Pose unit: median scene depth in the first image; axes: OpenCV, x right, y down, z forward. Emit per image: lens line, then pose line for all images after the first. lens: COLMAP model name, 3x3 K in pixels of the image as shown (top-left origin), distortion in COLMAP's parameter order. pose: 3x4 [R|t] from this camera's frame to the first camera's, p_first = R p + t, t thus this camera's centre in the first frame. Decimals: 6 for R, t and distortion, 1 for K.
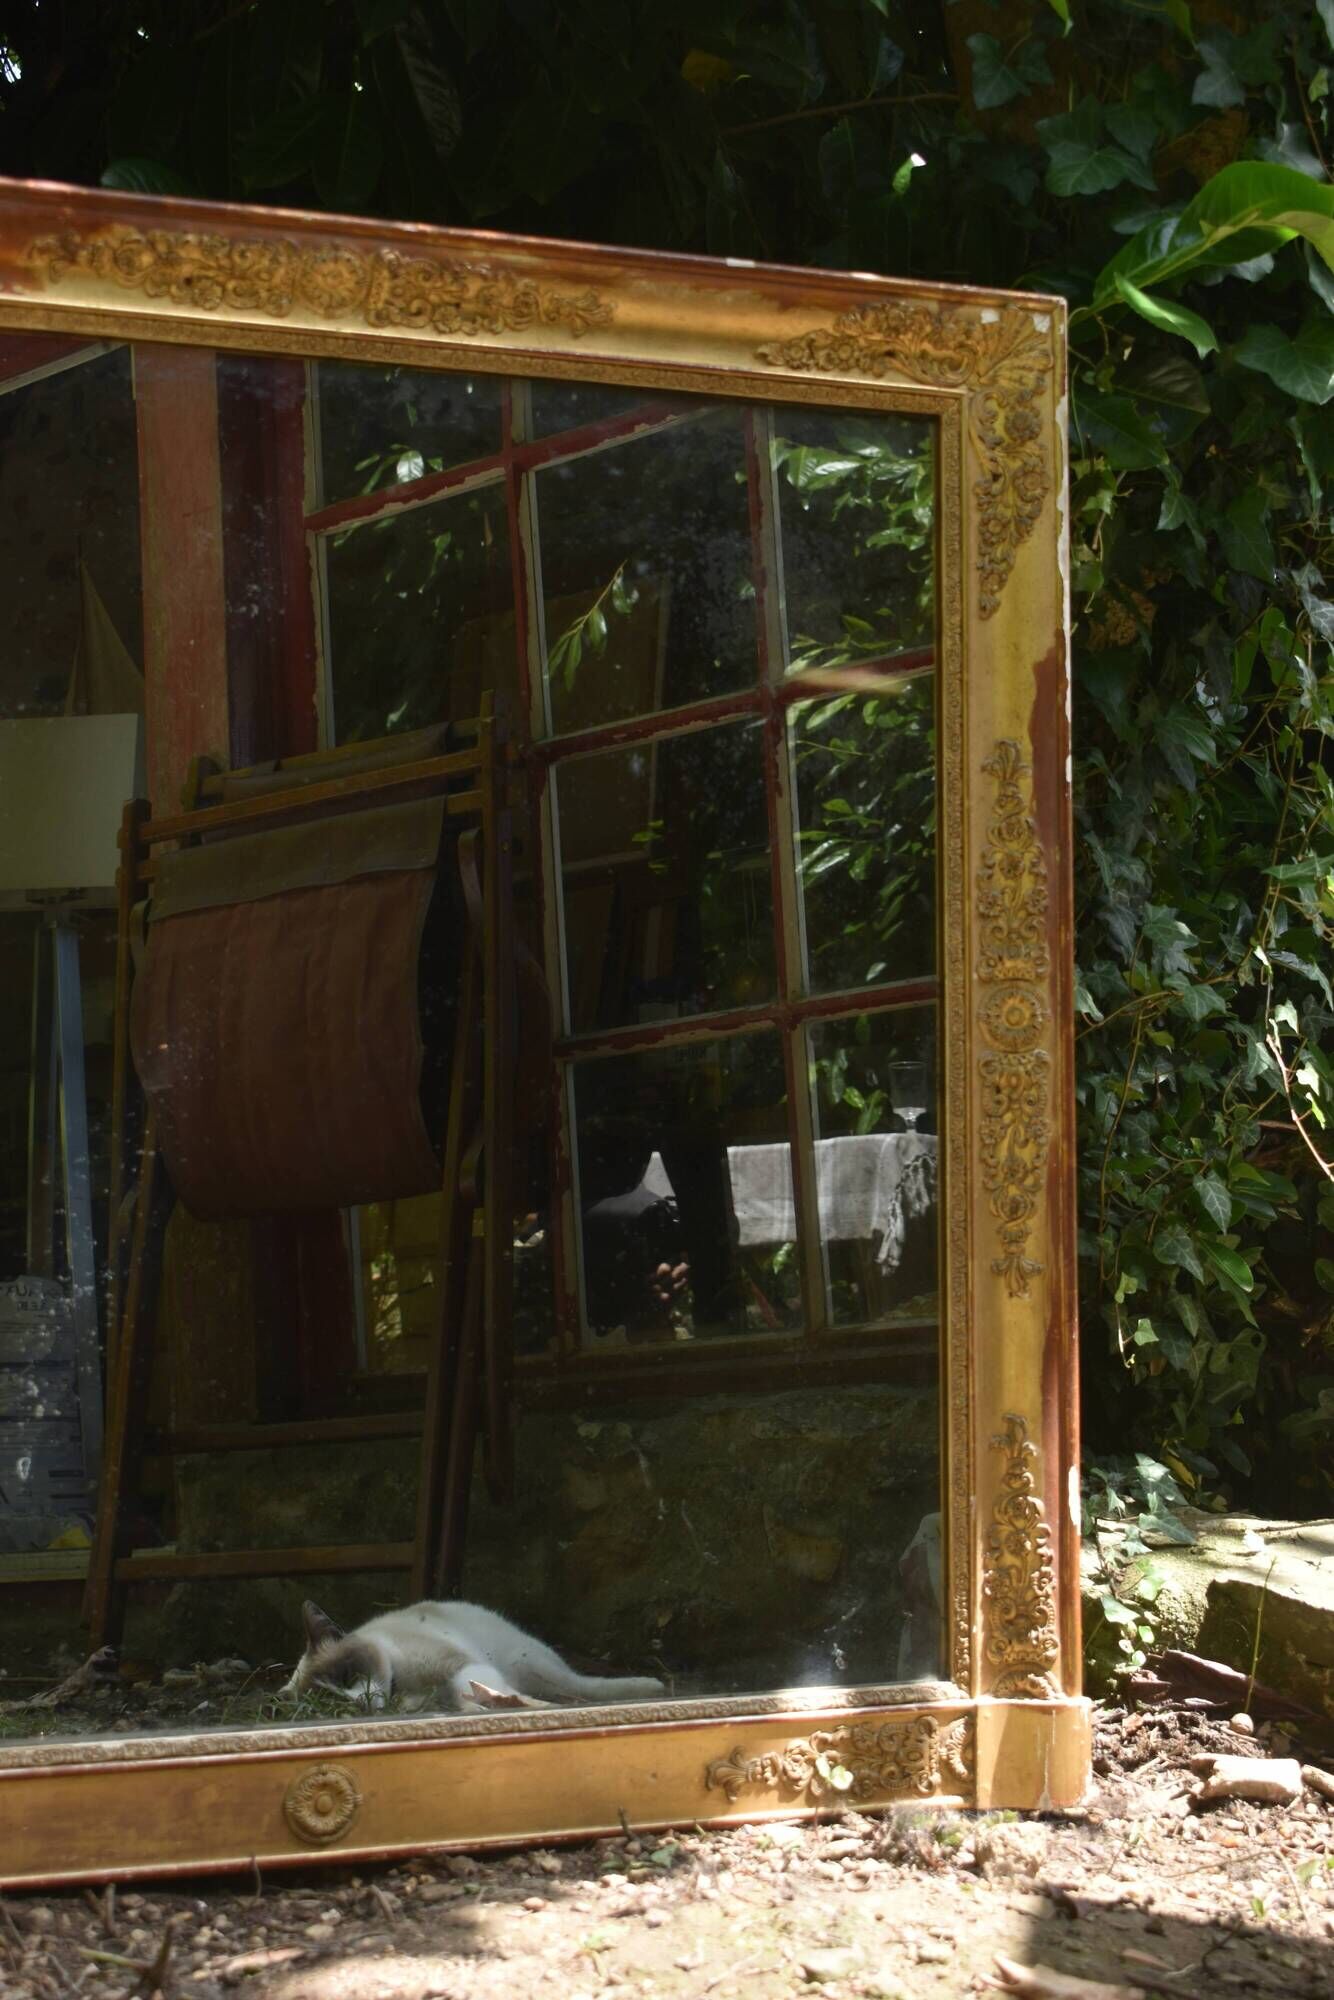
lens RADIAL K [[2991.3, 0, 673.6], [0, 2991.3, 1026.7], [0, 0, 1]] dist [-0.034292, 0.012582]
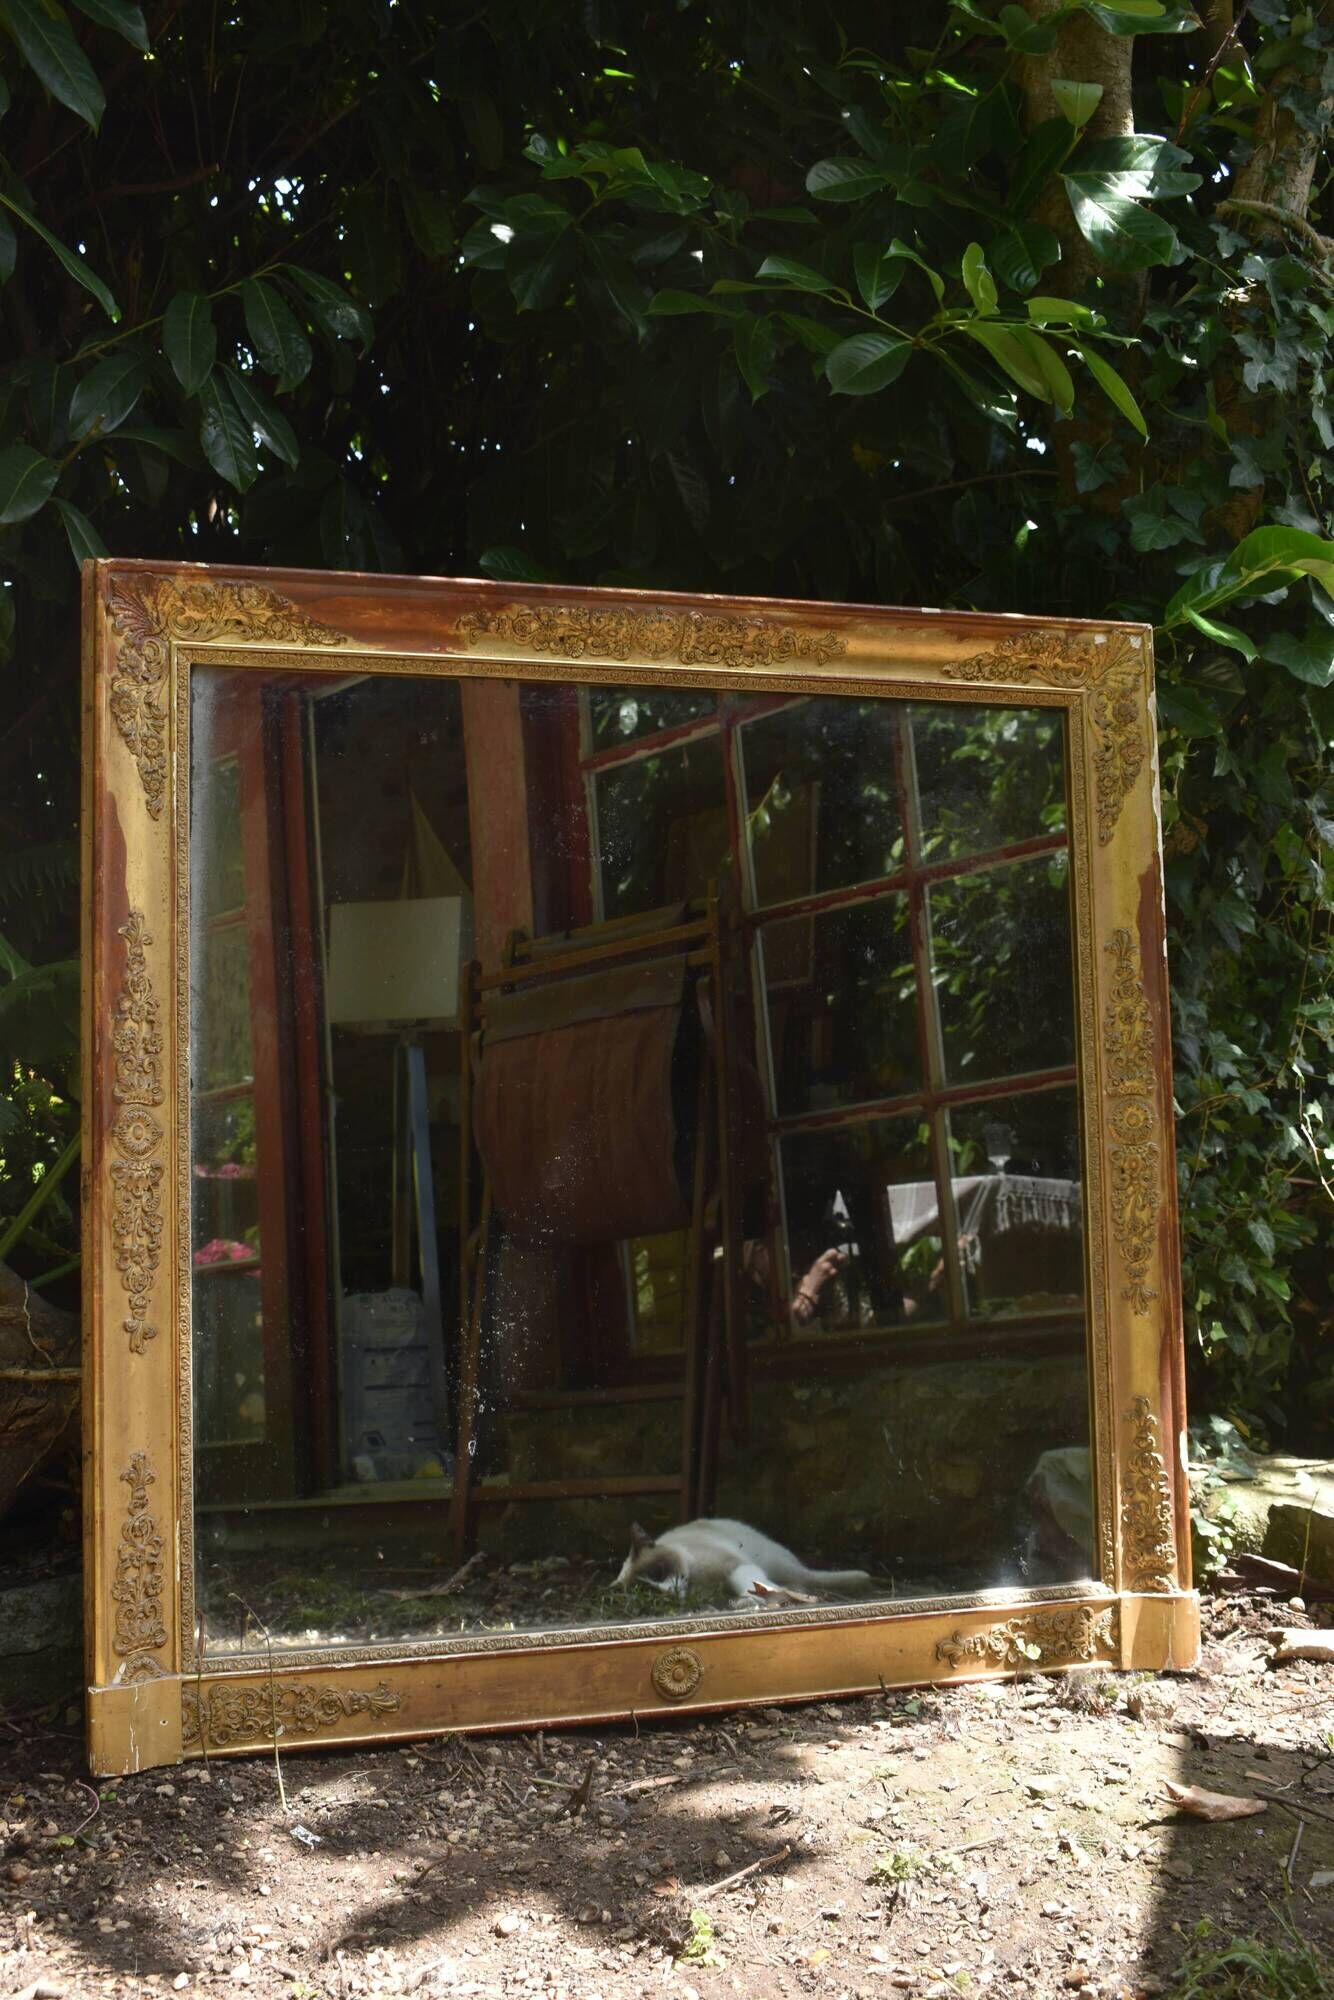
lens RADIAL K [[2110.8, 0, 660.2], [0, 2110.8, 1027.2], [0, 0, 1]] dist [-0.077550, 0.014033]
pose [[0.997592, -0.025173, -0.064628, -0.047198], [0.023321, 0.999300, -0.029253, -0.023844], [0.065320, 0.027675, 0.997481, -0.030481]]
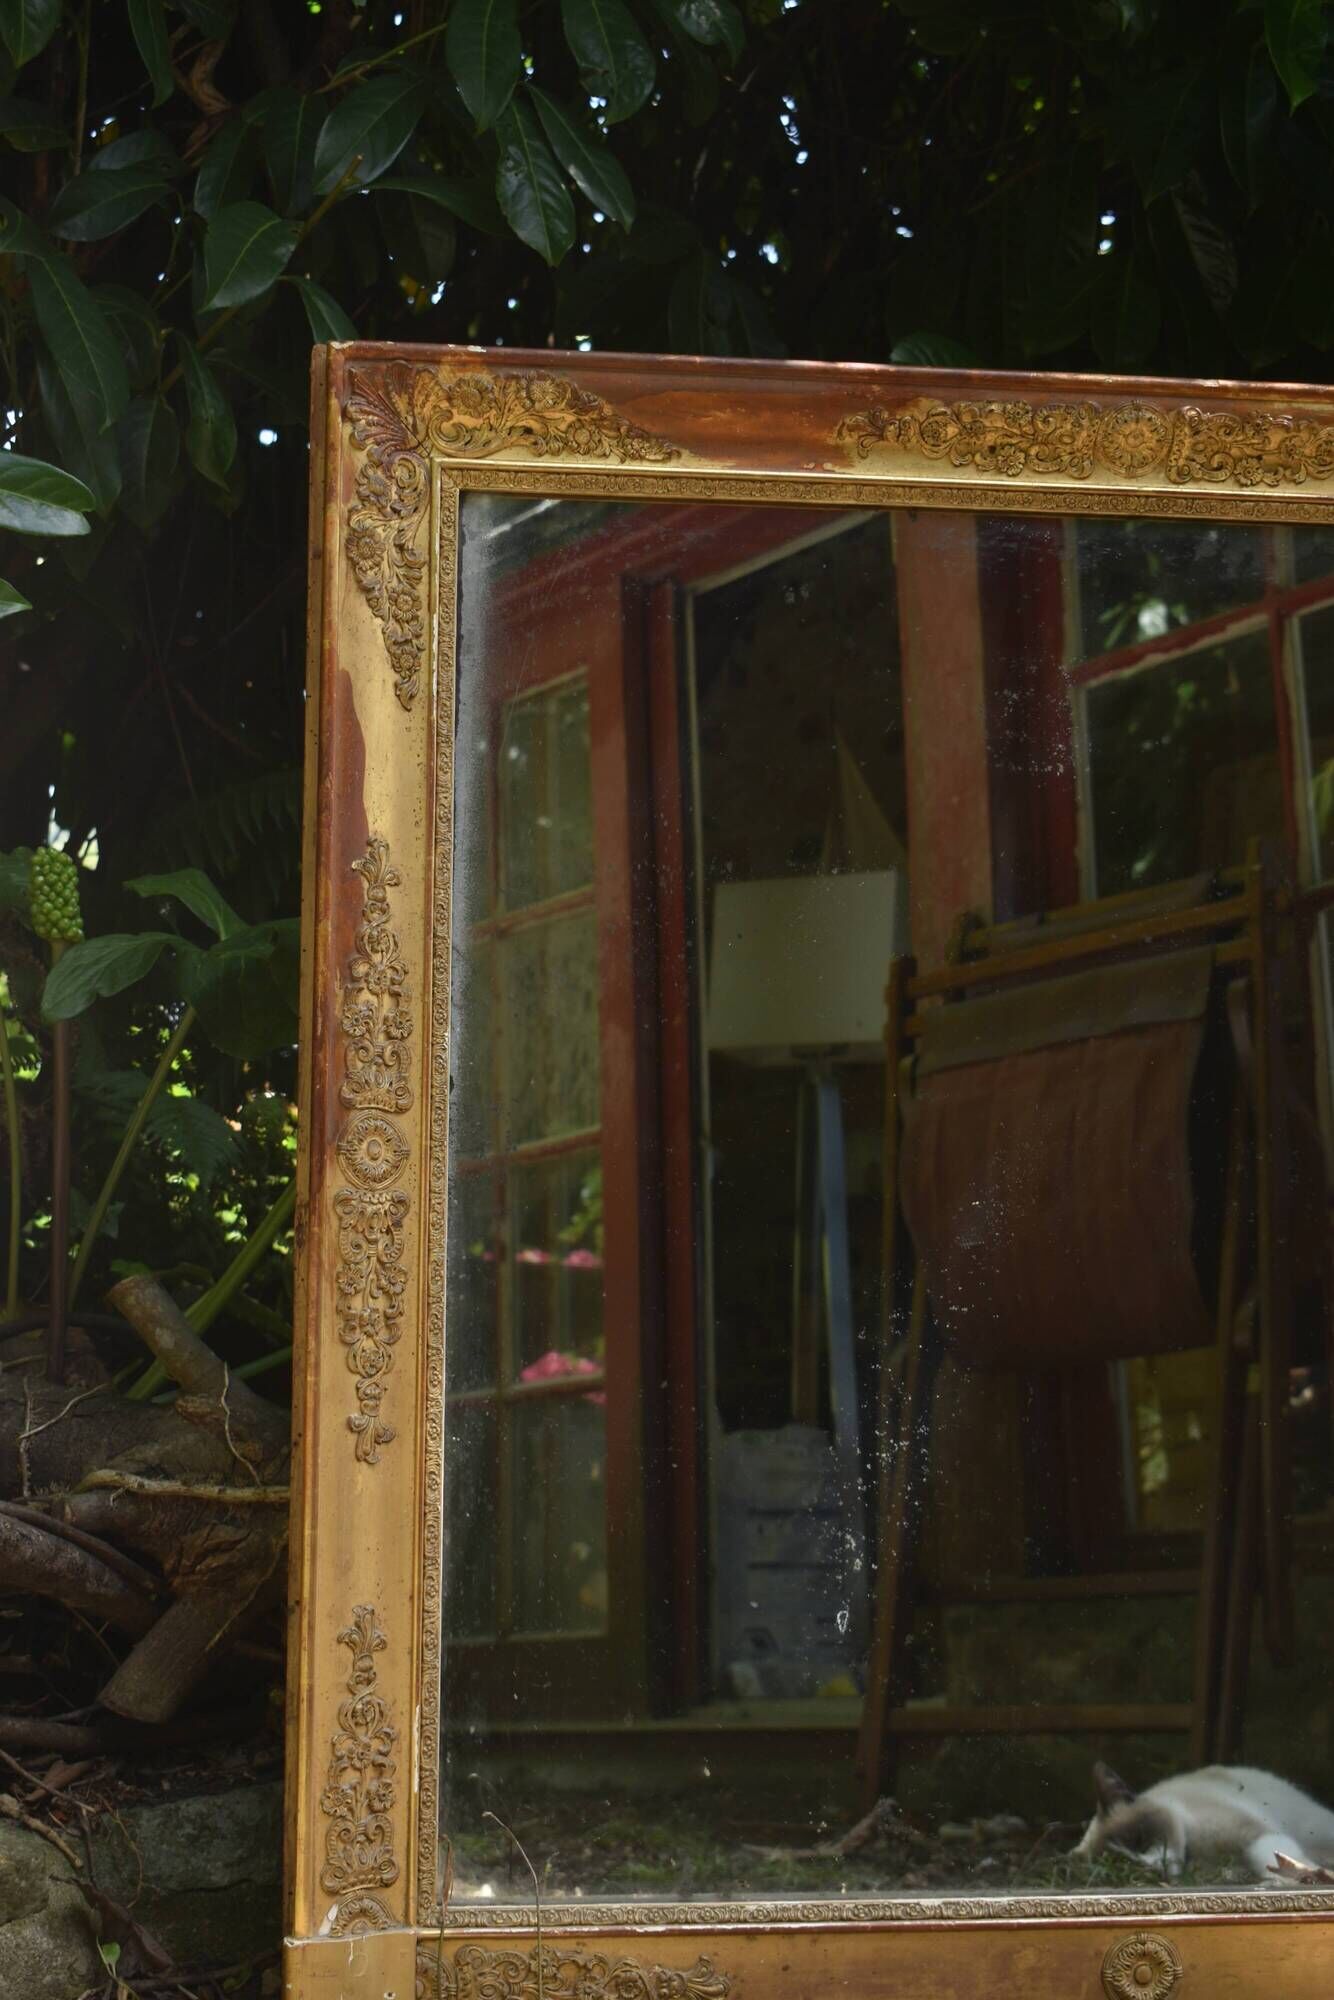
lens RADIAL K [[2991.3, 0, 673.6], [0, 2991.3, 1026.7], [0, 0, 1]] dist [-0.034292, 0.012582]
pose [[0.970582, -0.015184, -0.240293, -0.024269], [0.003222, 0.998739, -0.050097, -0.002431], [0.240751, 0.047849, 0.969407, -0.003969]]
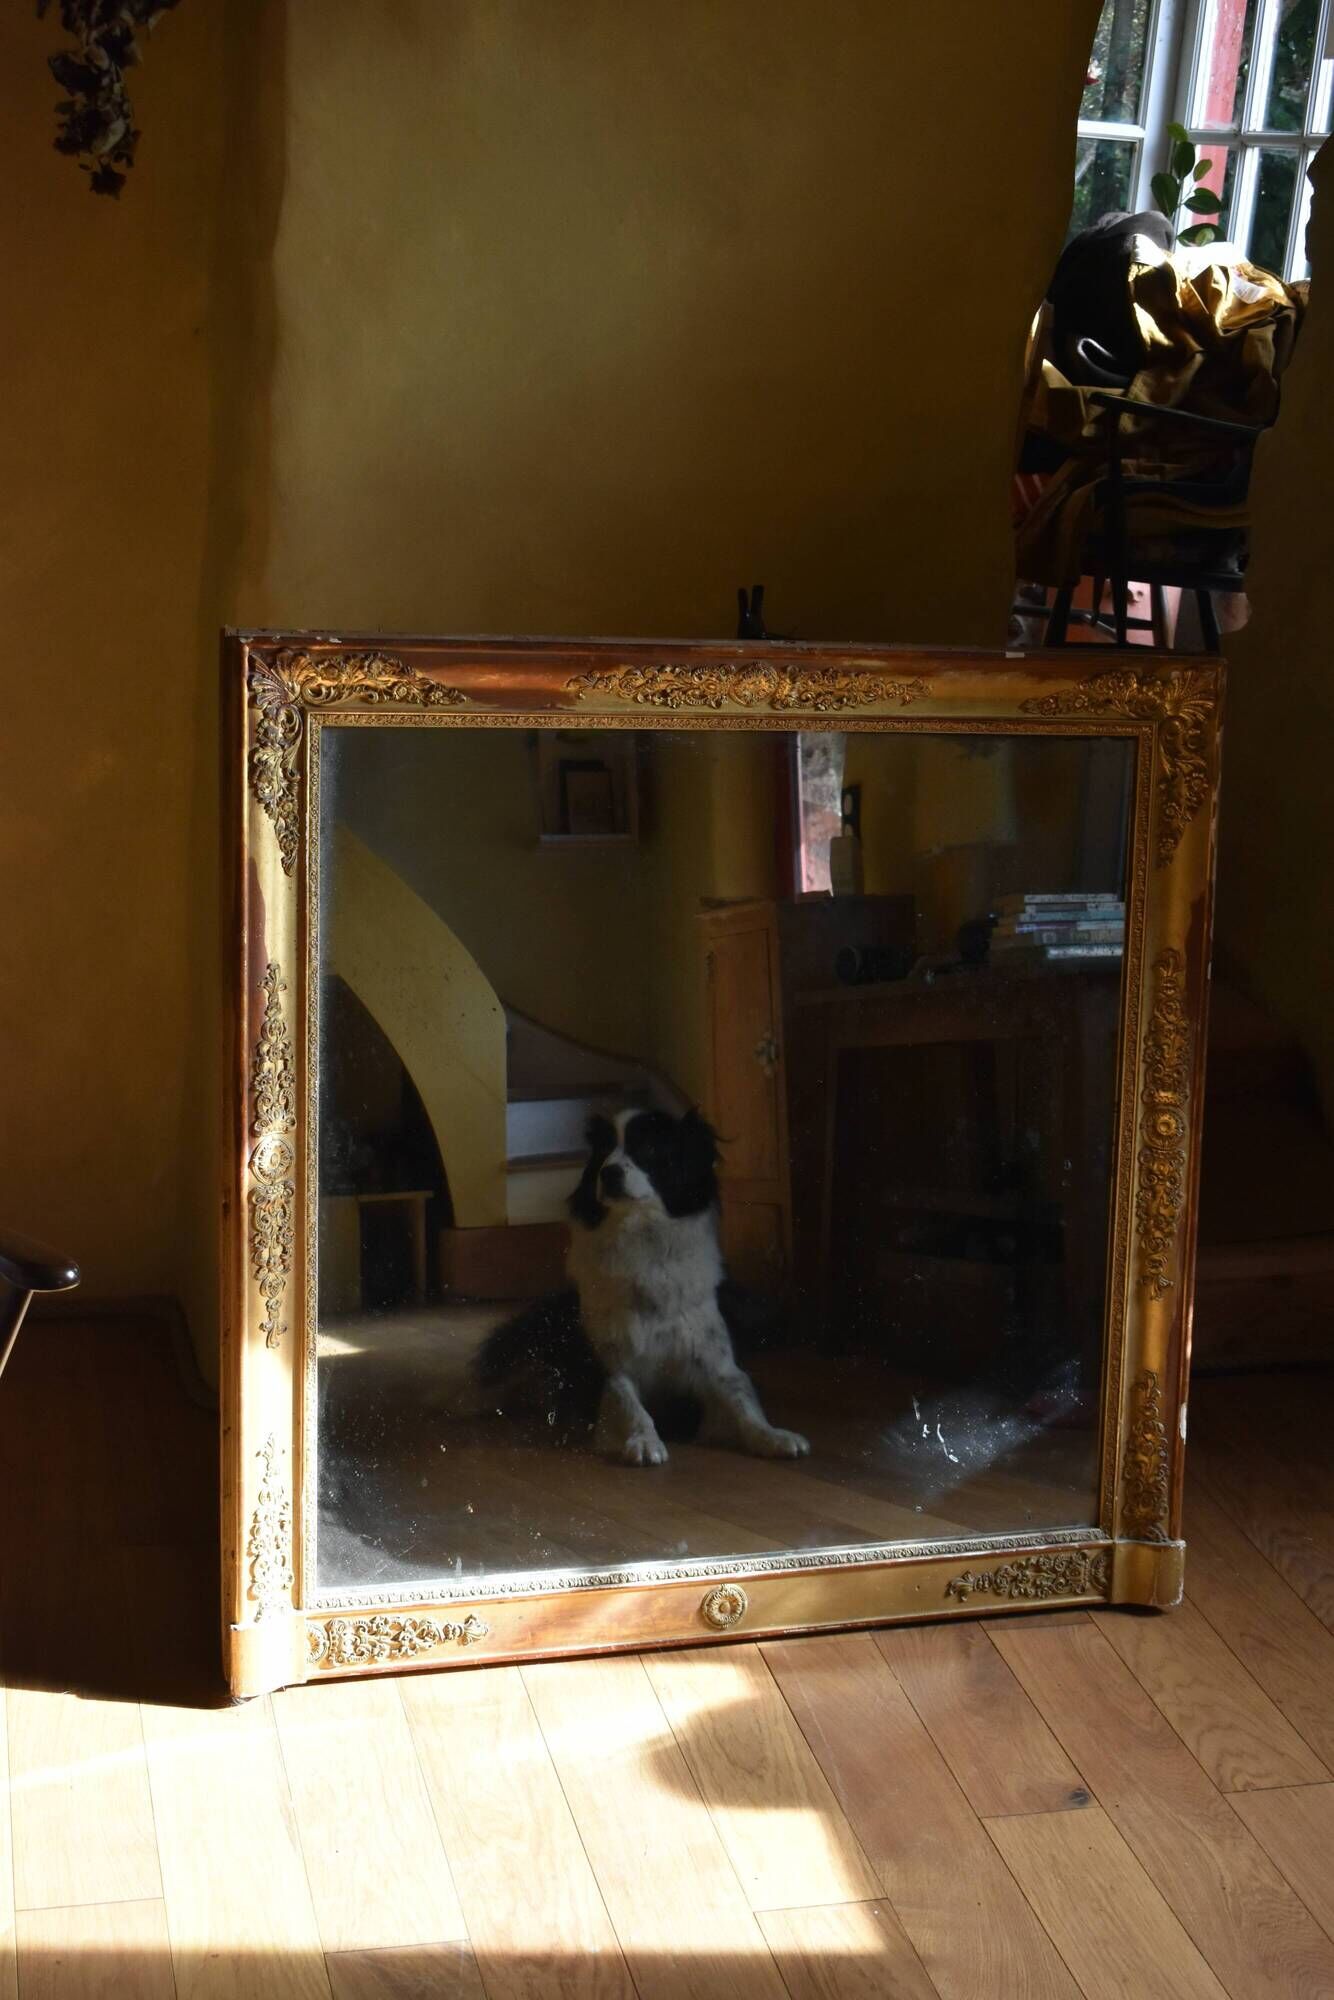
lens RADIAL K [[2601.3, 0, 661.8], [0, 2601.3, 1019.9], [0, 0, 1]] dist [-0.047185, -0.002573]
pose [[0.997587, 0.035487, -0.059666, -0.070041], [-0.023239, 0.980592, 0.194677, -0.318461], [0.065416, -0.192820, 0.979051, -0.342074]]
